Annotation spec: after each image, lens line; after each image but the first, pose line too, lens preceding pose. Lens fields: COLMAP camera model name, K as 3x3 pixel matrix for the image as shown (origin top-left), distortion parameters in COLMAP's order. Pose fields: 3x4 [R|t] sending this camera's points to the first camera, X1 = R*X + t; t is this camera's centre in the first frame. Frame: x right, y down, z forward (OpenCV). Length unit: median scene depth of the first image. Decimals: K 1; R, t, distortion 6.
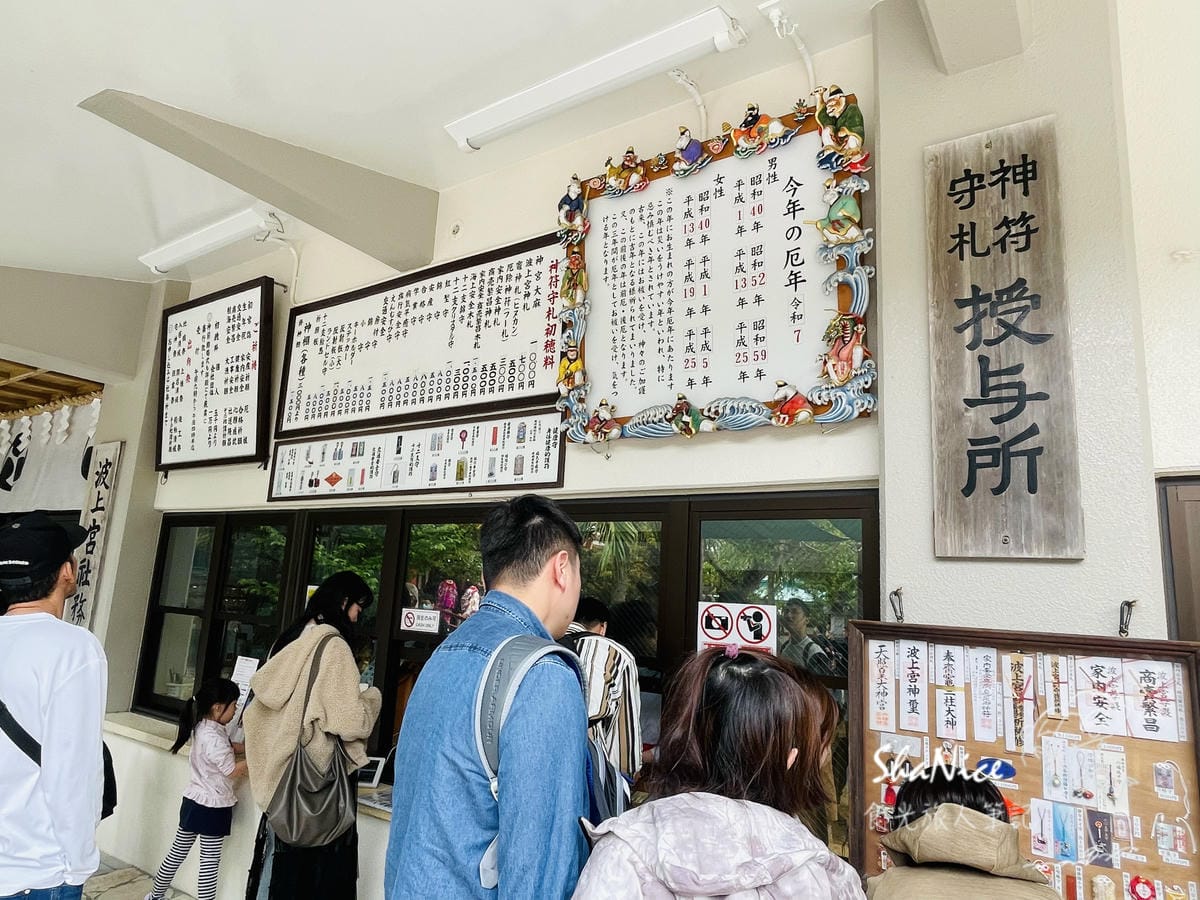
lens RADIAL K [[750.6, 0, 598.6], [0, 750.6, 449.5], [0, 0, 1]] dist [0.001964, 0.001788]
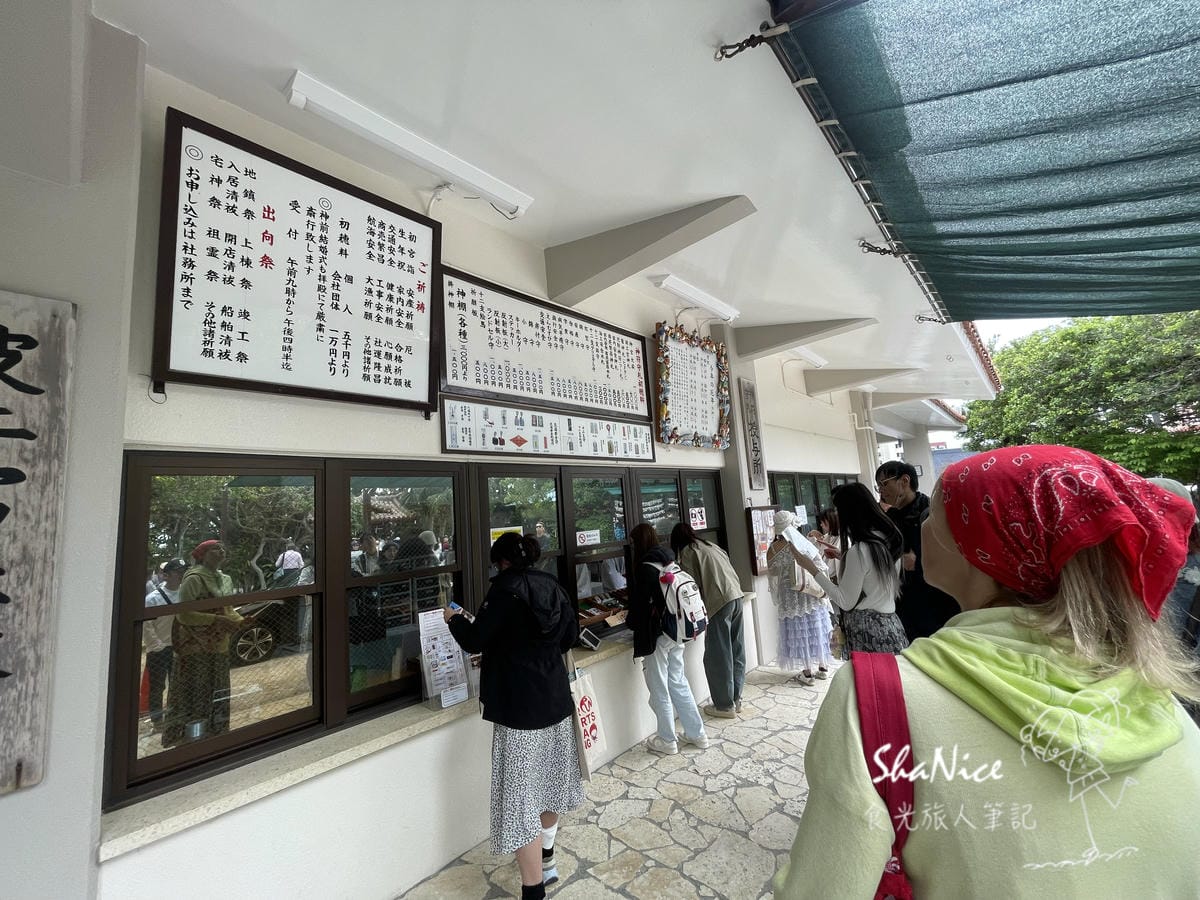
lens RADIAL K [[479.4, 0, 597.0], [0, 479.4, 452.8], [0, 0, 1]] dist [-0.003965, -0.000356]
pose [[0.149760, 0.064946, 0.986587, -1.135667], [-0.103212, 0.993416, -0.049728, 0.086759], [-0.983321, -0.094380, 0.155477, 0.756586]]
